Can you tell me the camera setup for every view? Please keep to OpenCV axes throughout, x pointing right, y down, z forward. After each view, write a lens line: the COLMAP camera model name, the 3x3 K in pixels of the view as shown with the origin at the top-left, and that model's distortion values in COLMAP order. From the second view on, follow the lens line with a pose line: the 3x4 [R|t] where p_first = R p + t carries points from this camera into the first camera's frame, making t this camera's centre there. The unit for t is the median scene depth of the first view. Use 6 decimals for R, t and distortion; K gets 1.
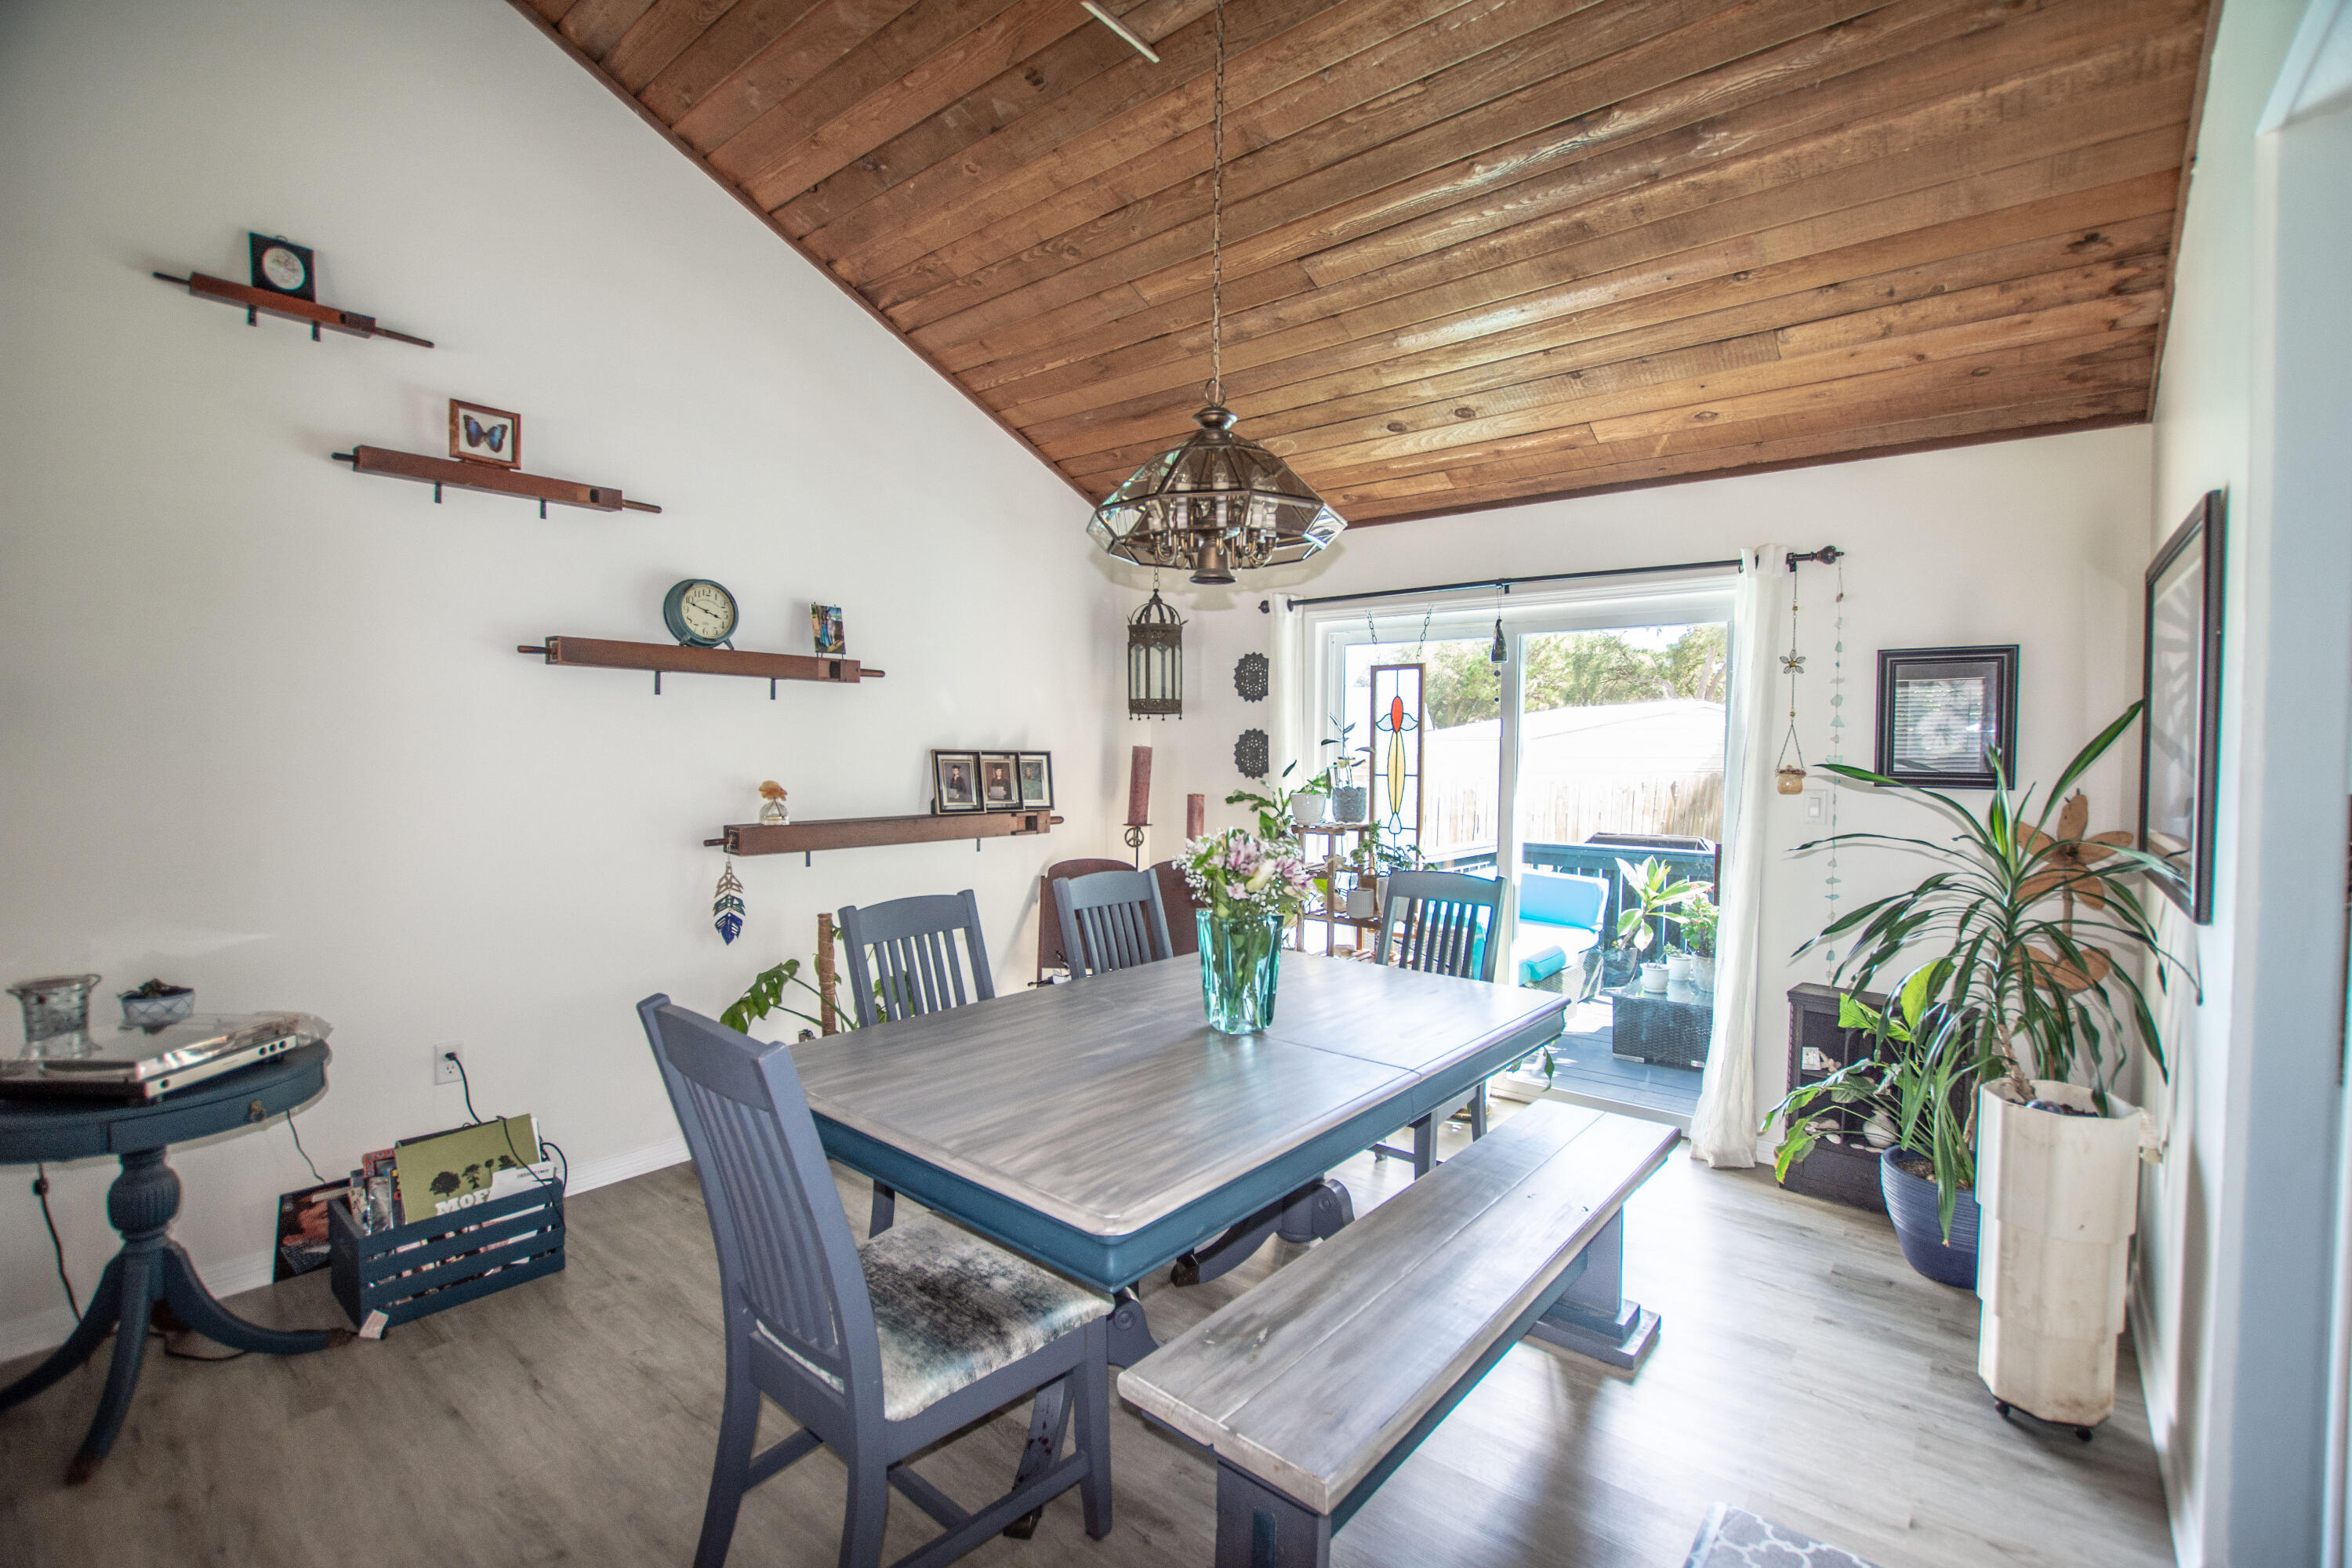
lens RADIAL K [[1033.9, 0, 1191.0], [0, 1033.9, 784.3], [0, 0, 1]] dist [-0.035481, 0.006480]
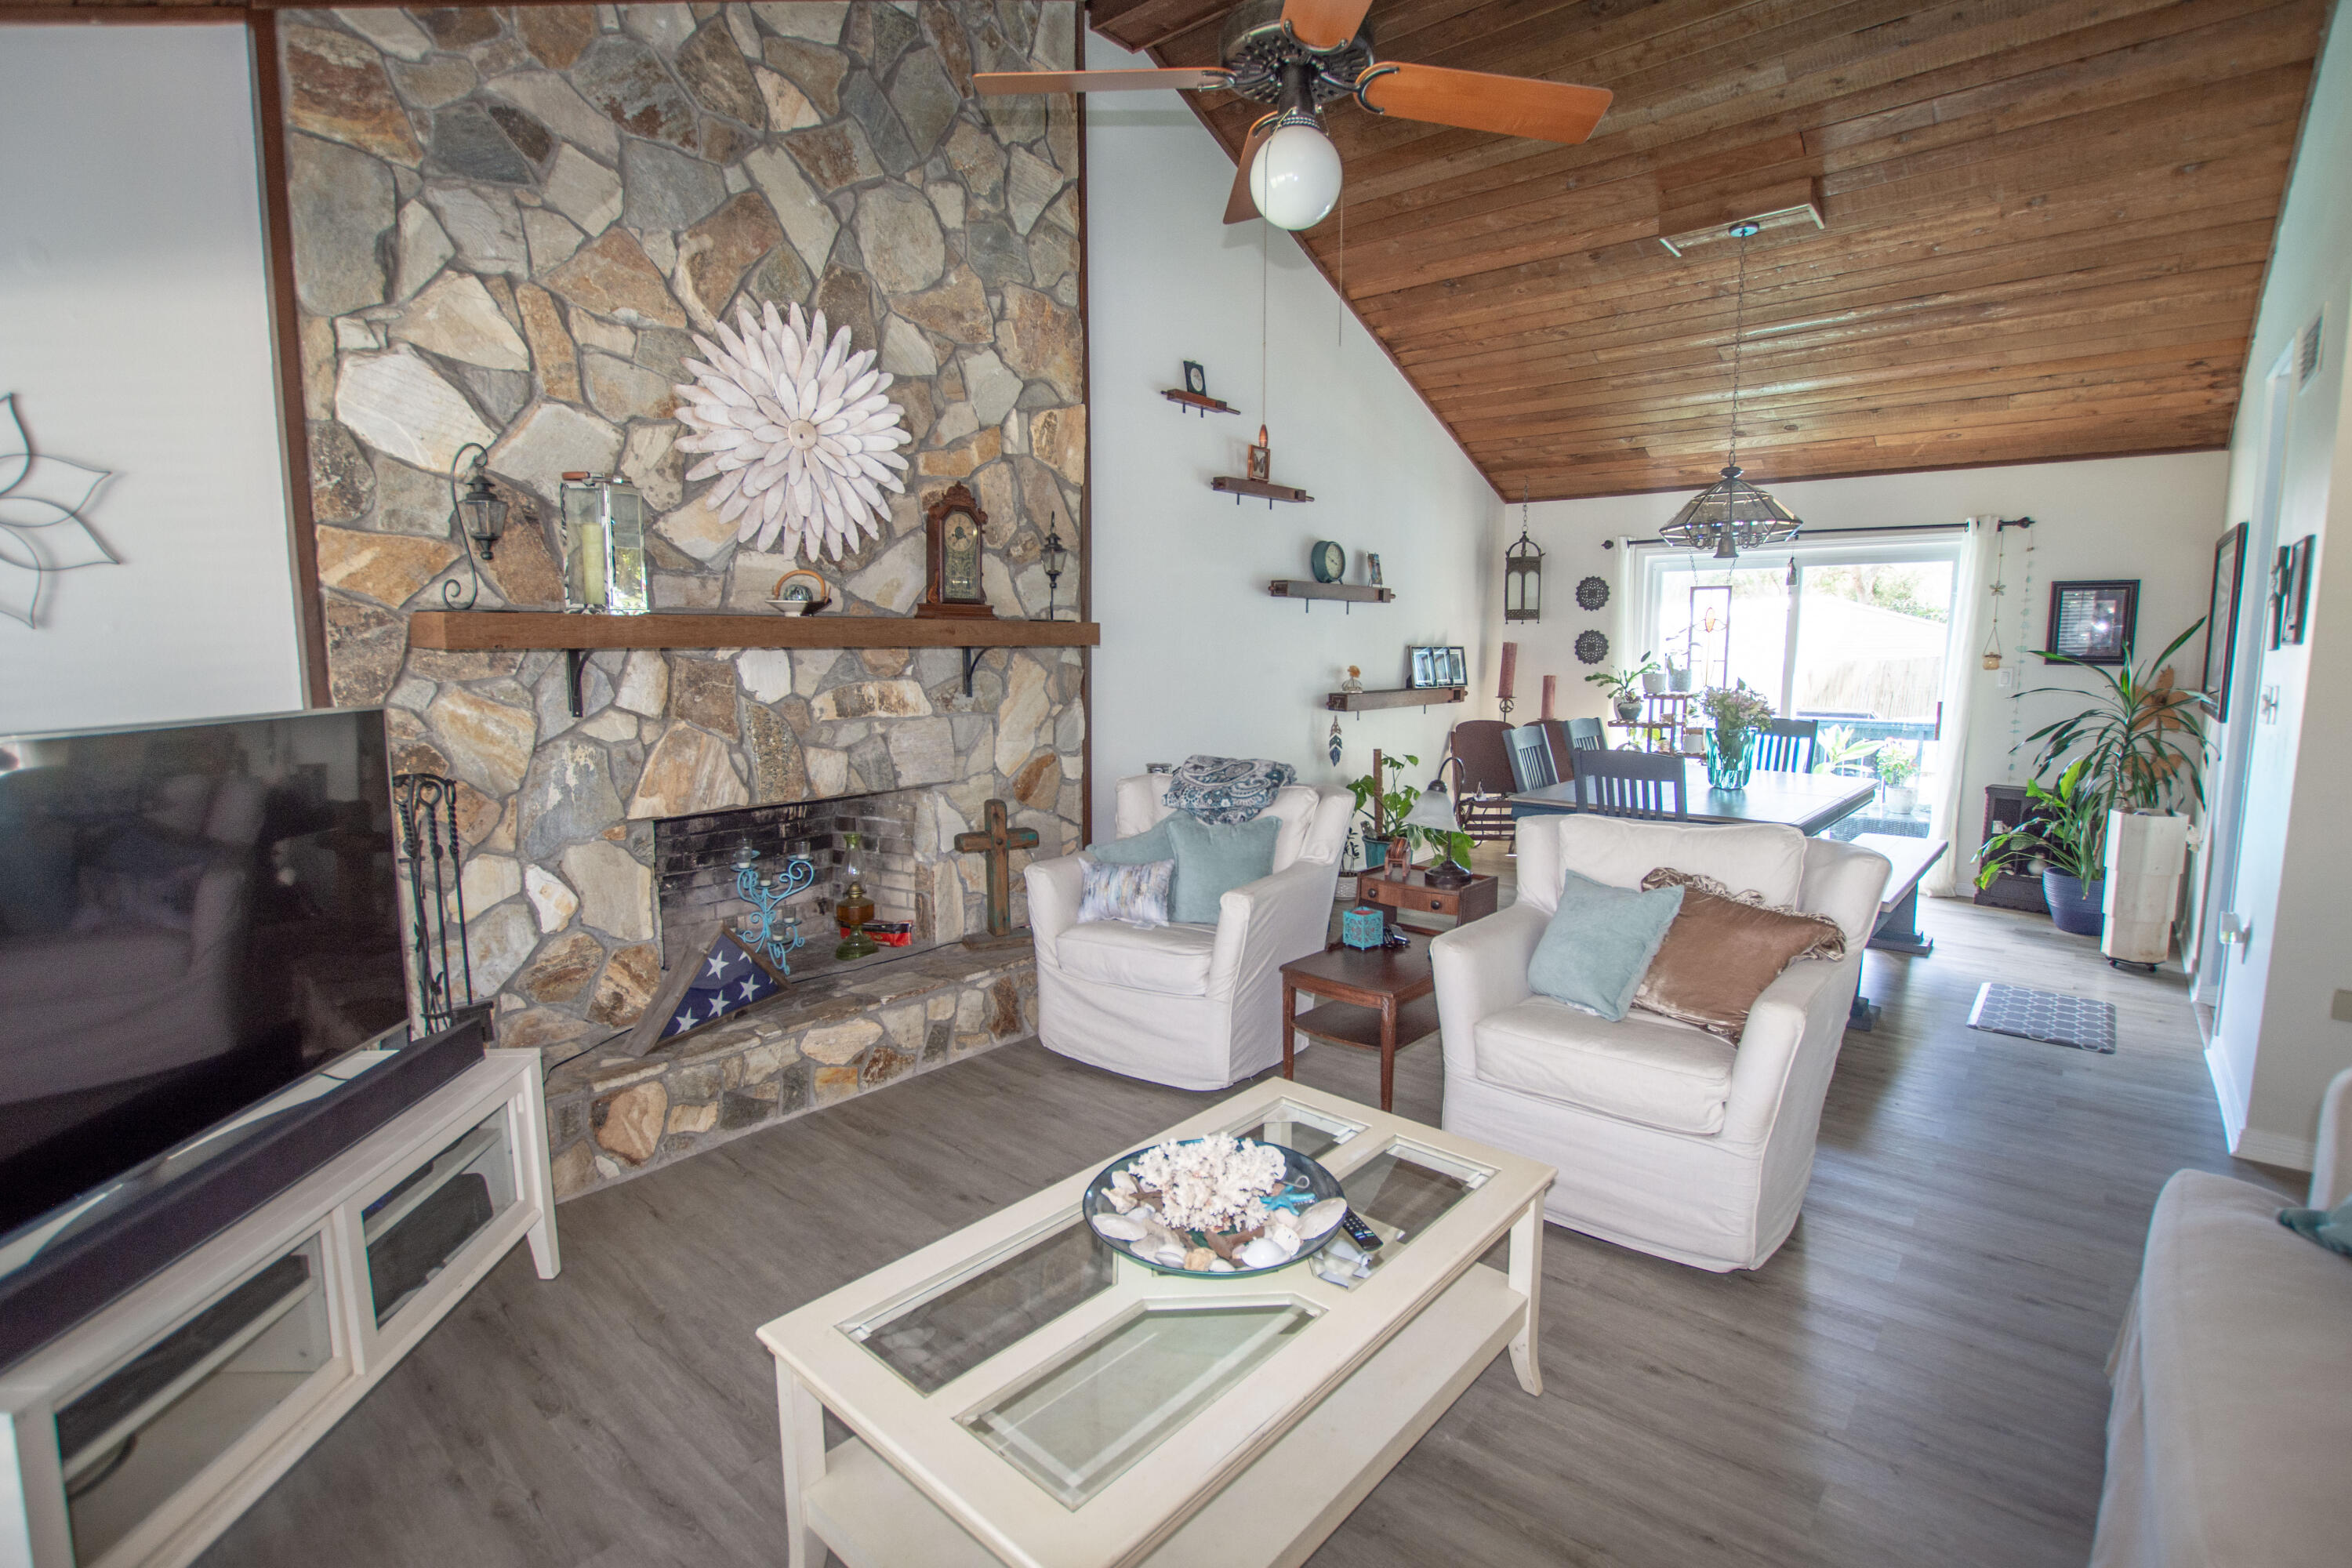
lens RADIAL K [[1062.5, 0, 1204.4], [0, 1062.5, 782.2], [0, 0, 1]] dist [-0.036121, 0.006049]
pose [[0.999541, -0.006276, -0.029655, -0.827511], [0.009069, 0.995436, 0.094997, 0.025484], [0.028923, -0.095222, 0.995036, -0.949389]]
